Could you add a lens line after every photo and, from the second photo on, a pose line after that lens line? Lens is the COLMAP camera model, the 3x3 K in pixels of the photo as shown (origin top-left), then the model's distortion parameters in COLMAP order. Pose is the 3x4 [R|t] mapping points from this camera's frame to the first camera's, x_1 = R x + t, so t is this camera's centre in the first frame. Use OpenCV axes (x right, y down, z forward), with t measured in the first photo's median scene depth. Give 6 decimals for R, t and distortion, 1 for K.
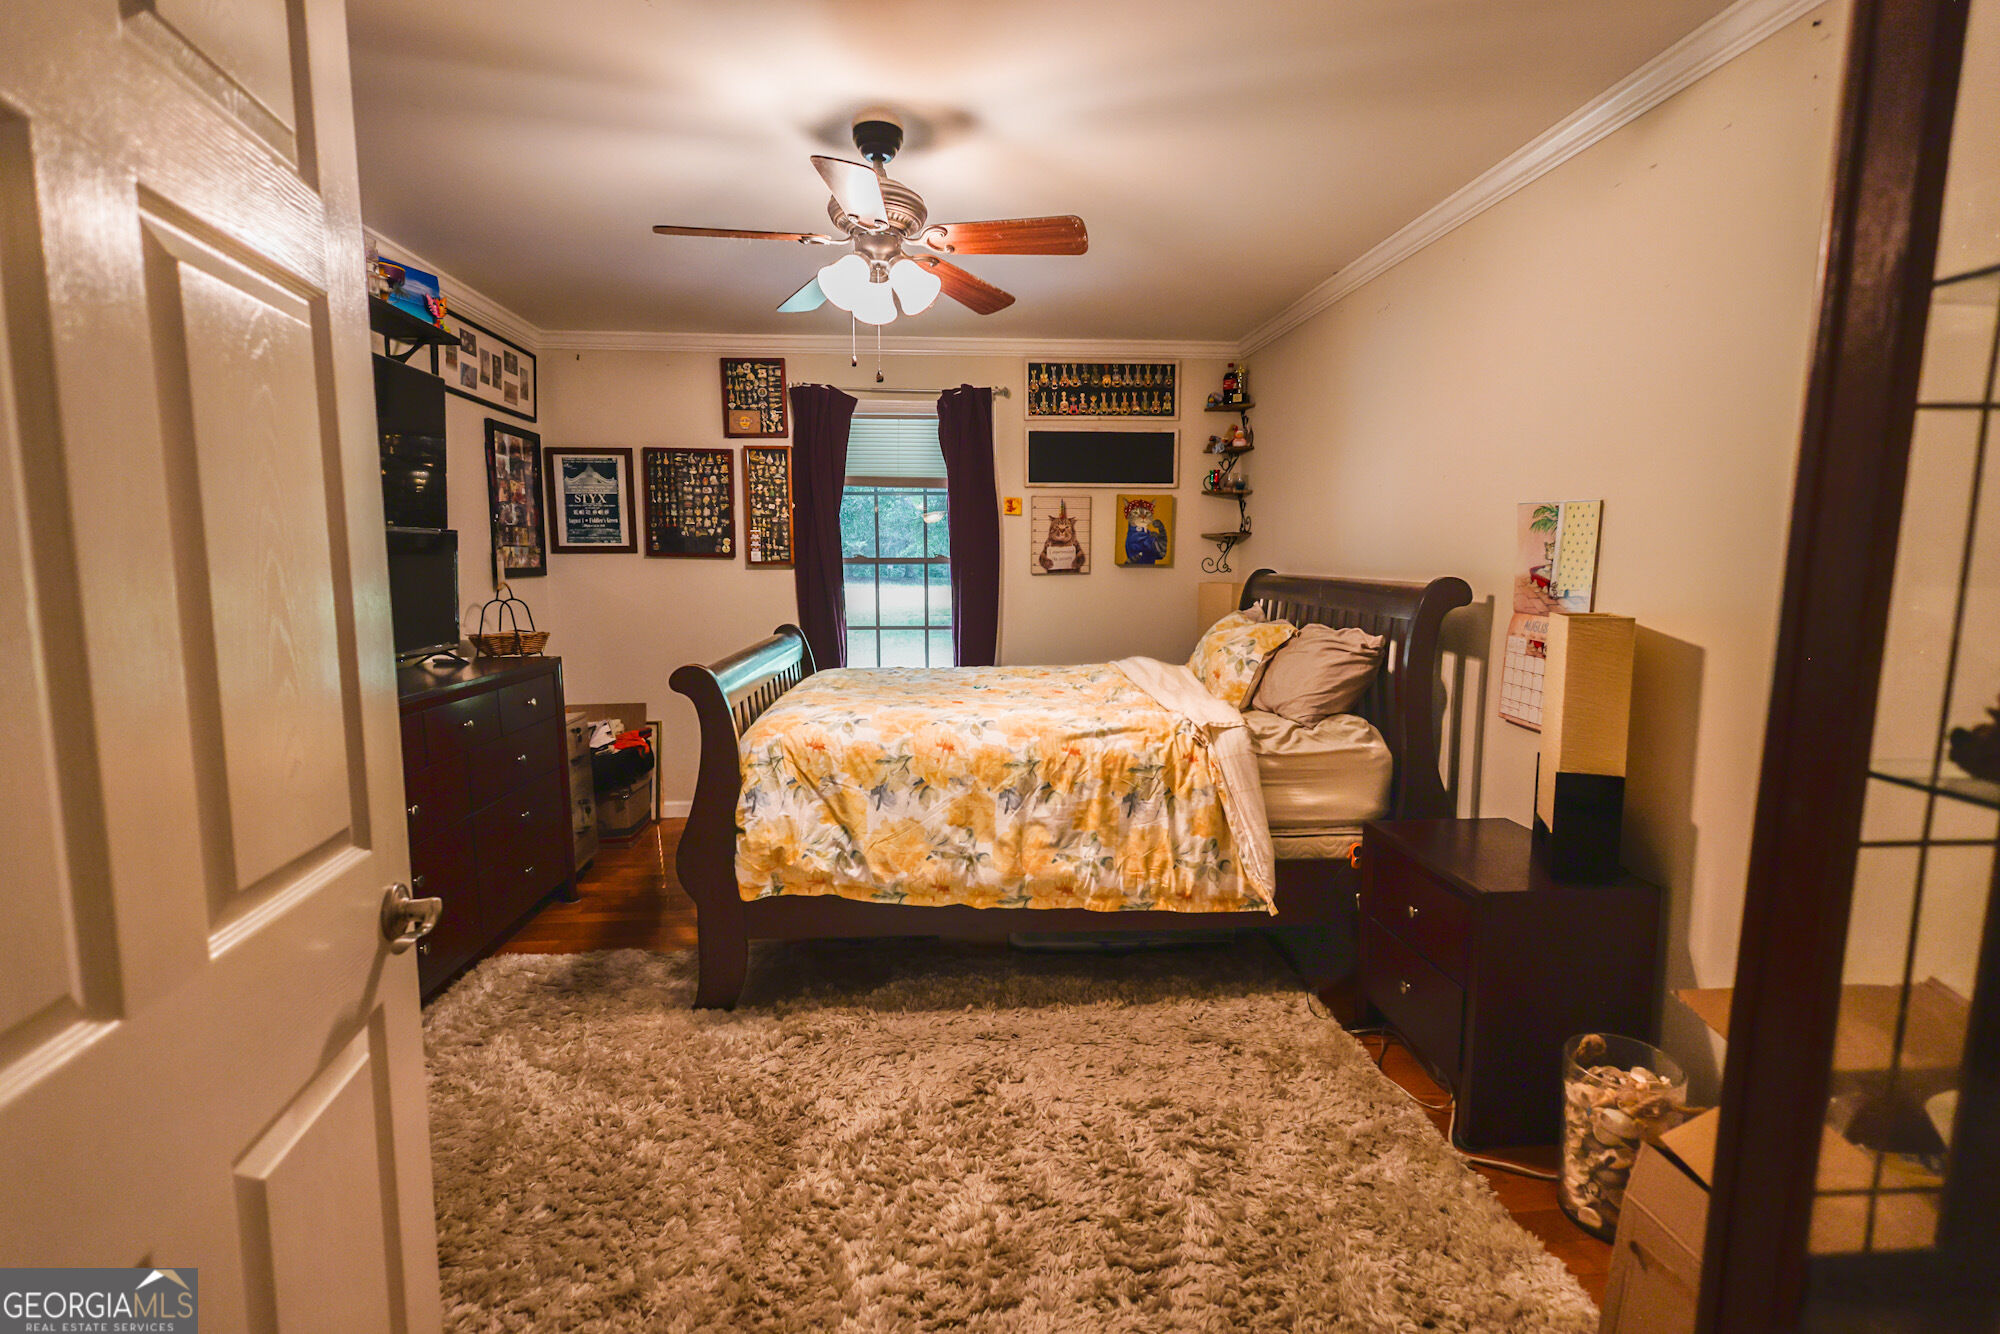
lens RADIAL K [[922.2, 0, 998.3], [0, 922.2, 663.7], [0, 0, 1]] dist [0.002646, 0.000548]
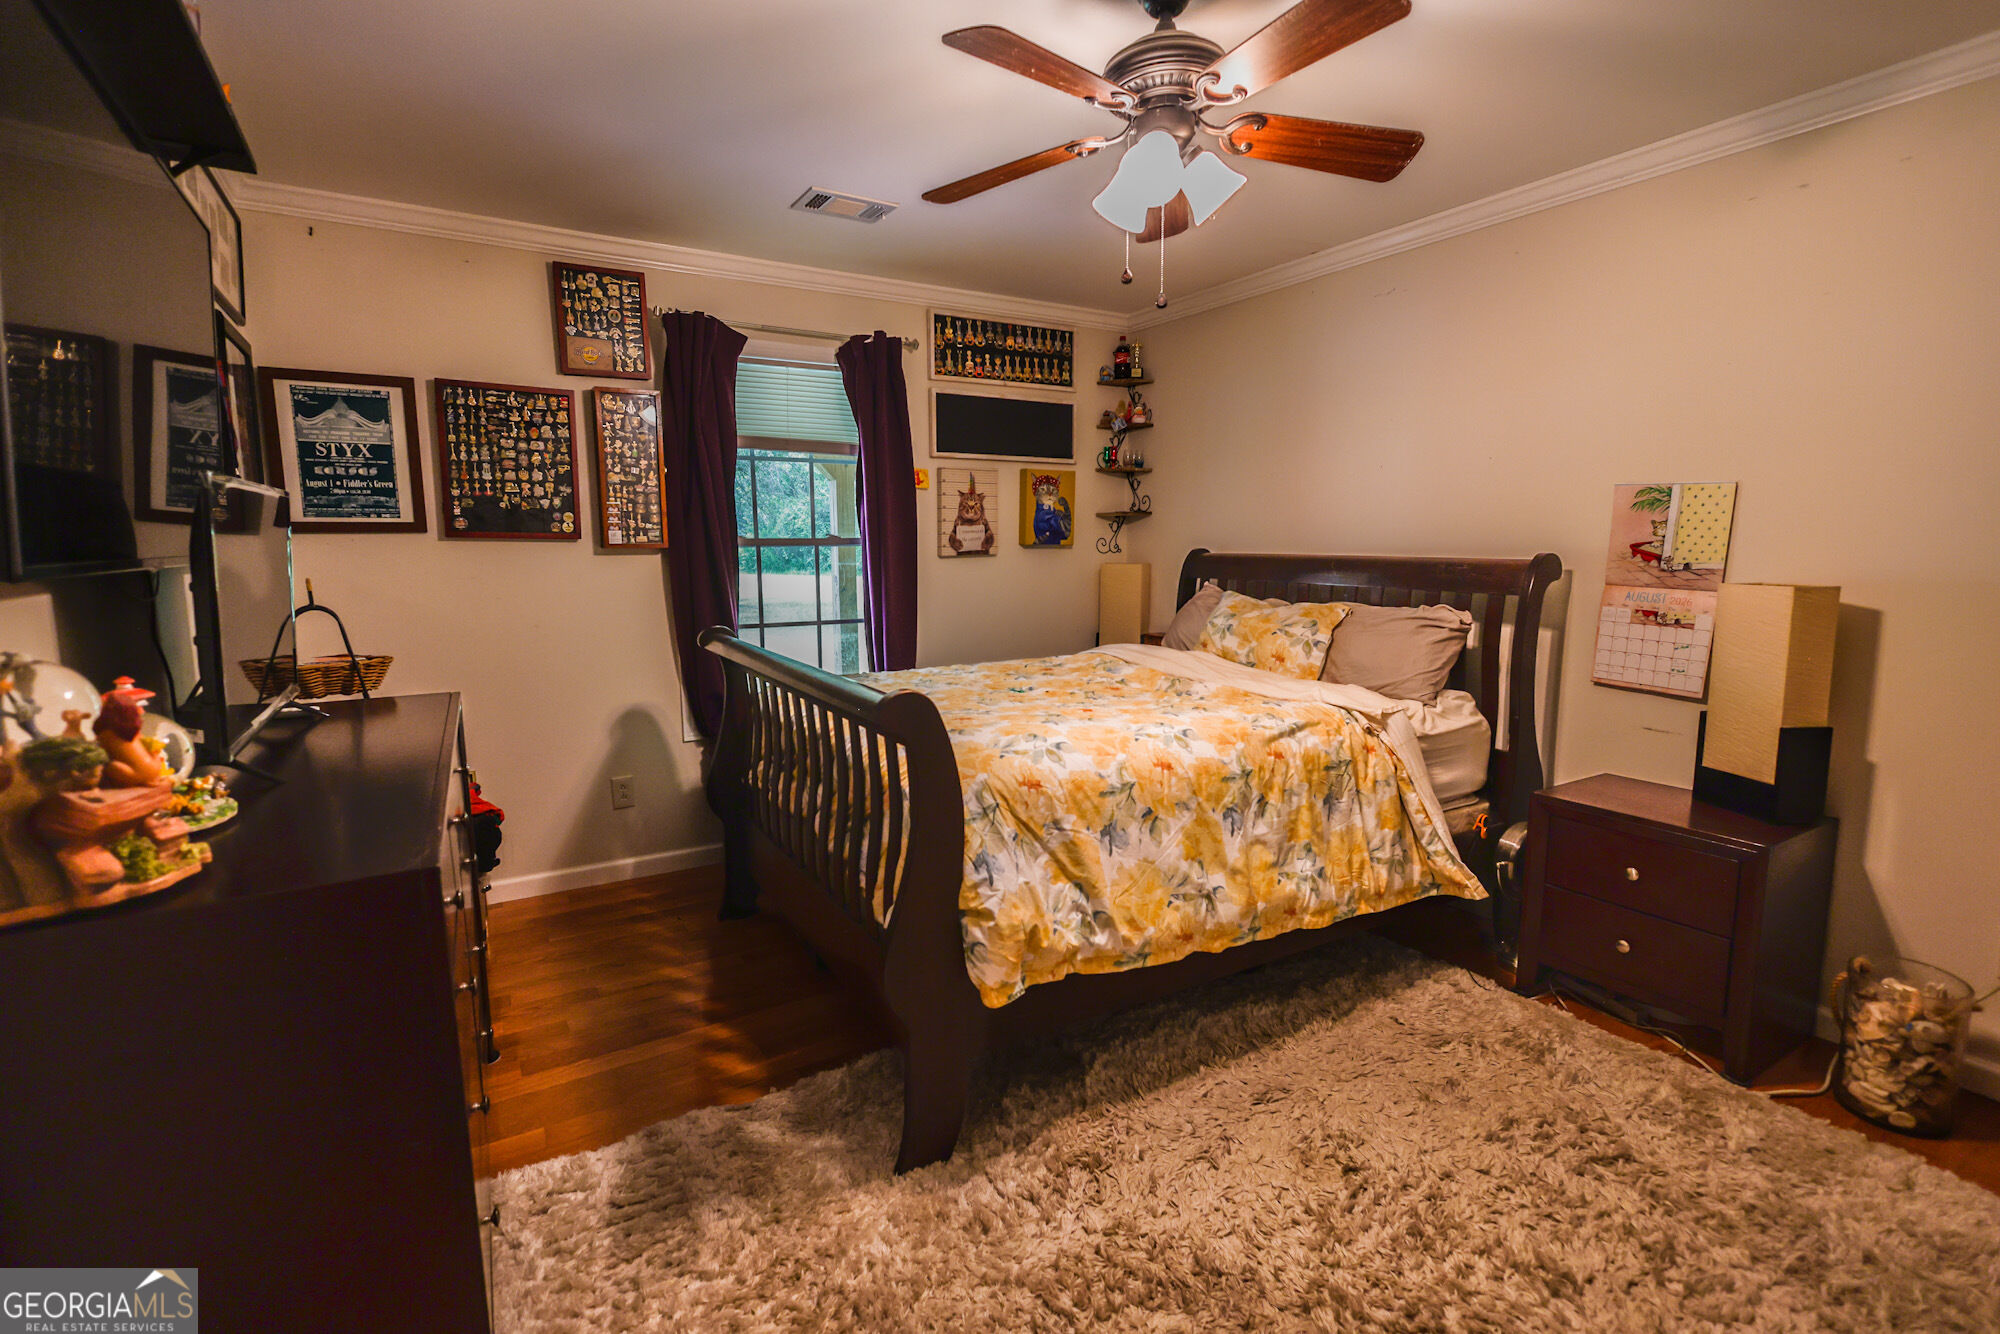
lens RADIAL K [[922.2, 0, 1001.8], [0, 922.2, 664.1], [0, 0, 1]] dist [0.002646, 0.000548]
pose [[0.892840, -0.063927, 0.445815, -0.448924], [0.055437, 0.997947, 0.032076, -0.028942], [-0.446950, -0.003924, 0.894550, 0.269107]]
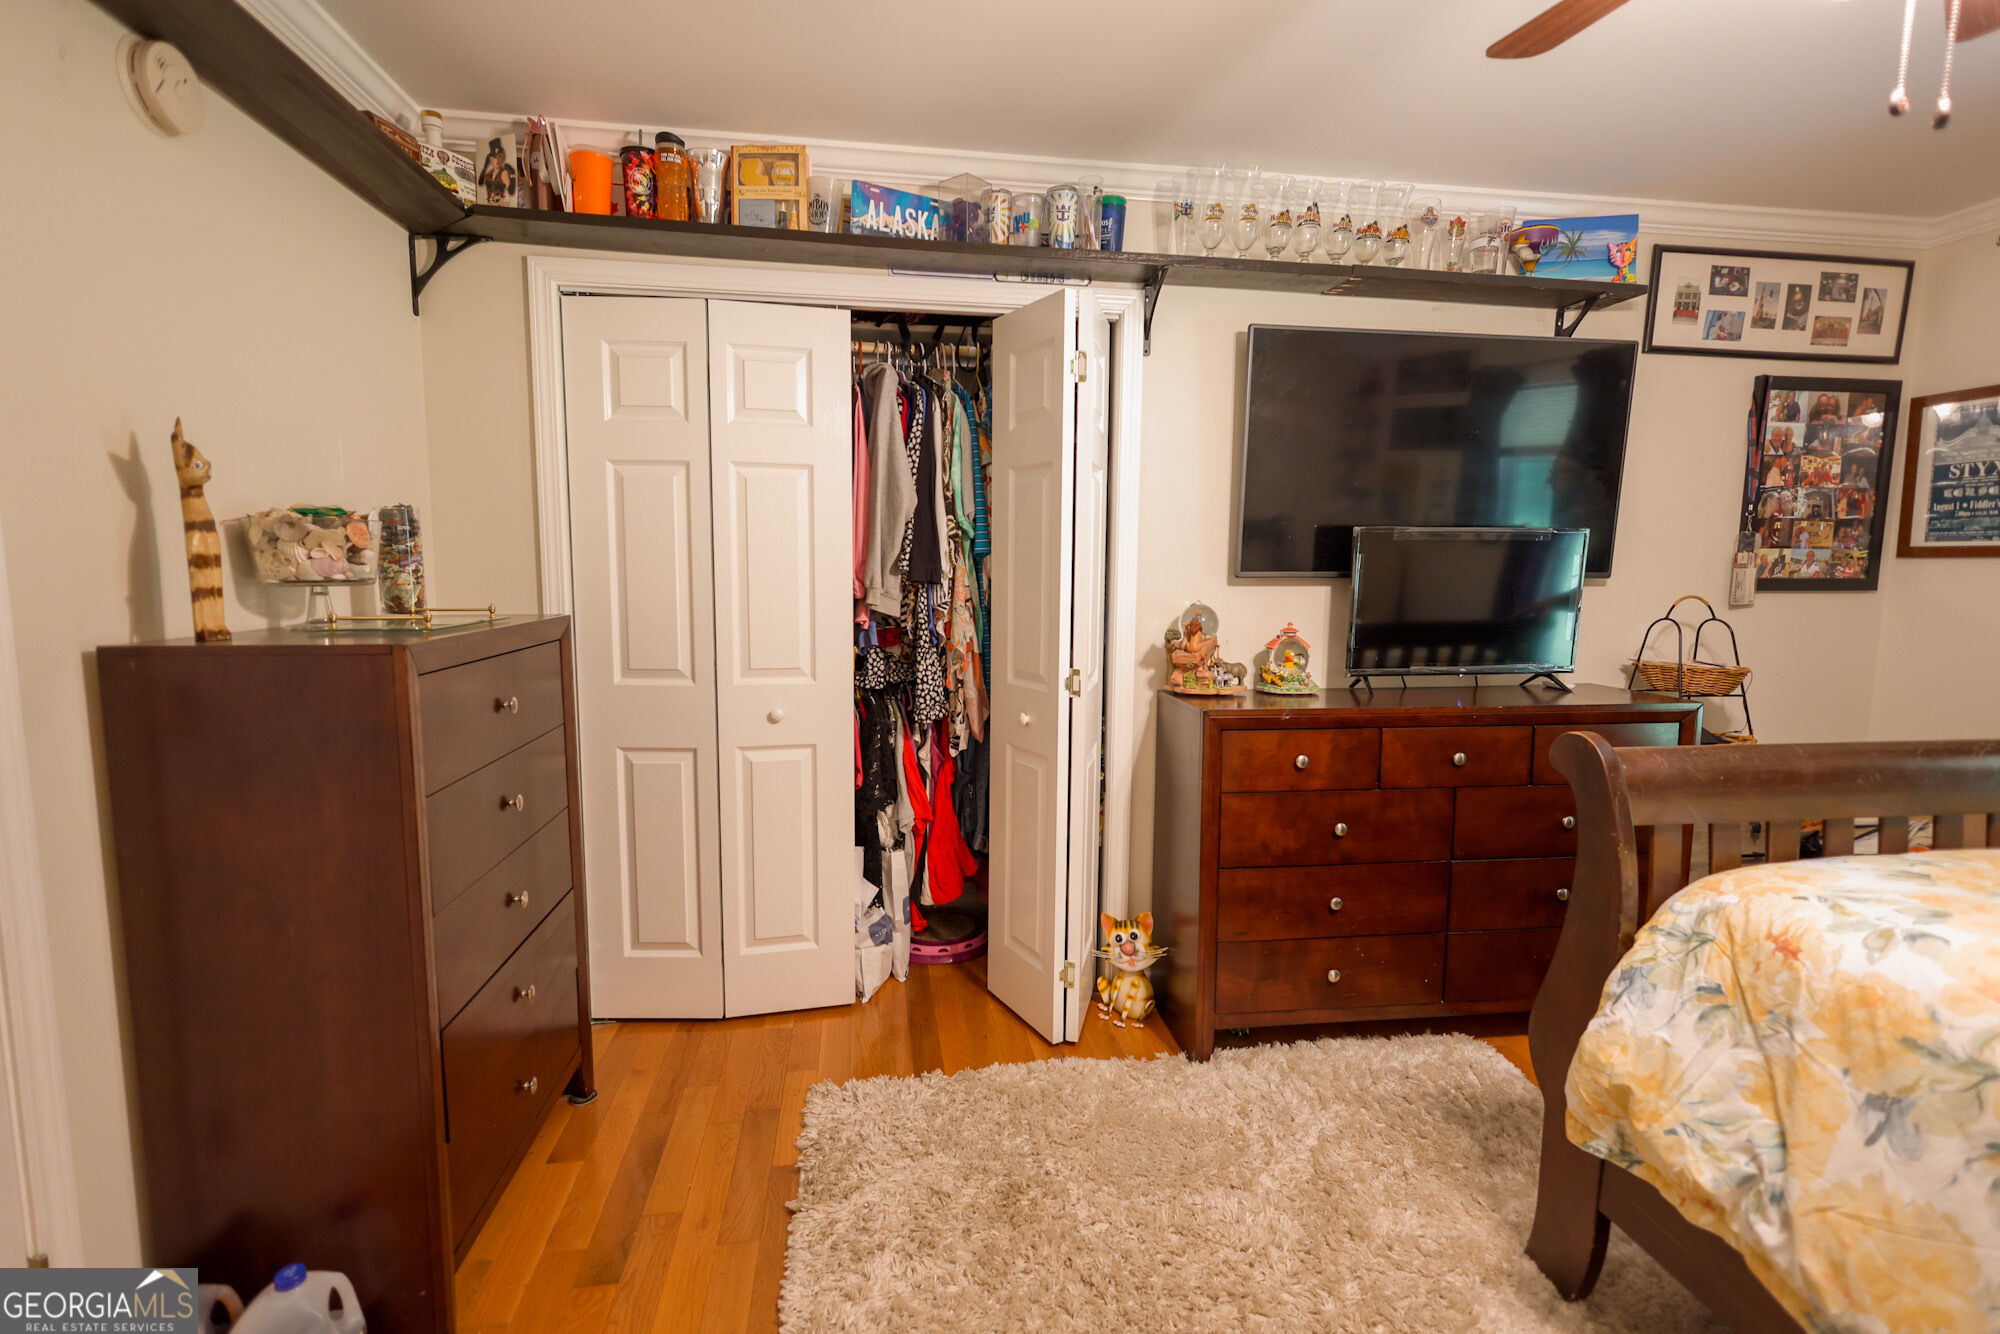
lens RADIAL K [[922.2, 0, 1000.3], [0, 922.2, 659.9], [0, 0, 1]] dist [0.002646, 0.000548]
pose [[0.067505, 0.110656, -0.991564, 0.199905], [-0.121933, 0.987296, 0.101878, -0.049402], [0.990240, 0.114027, 0.080140, 0.431224]]
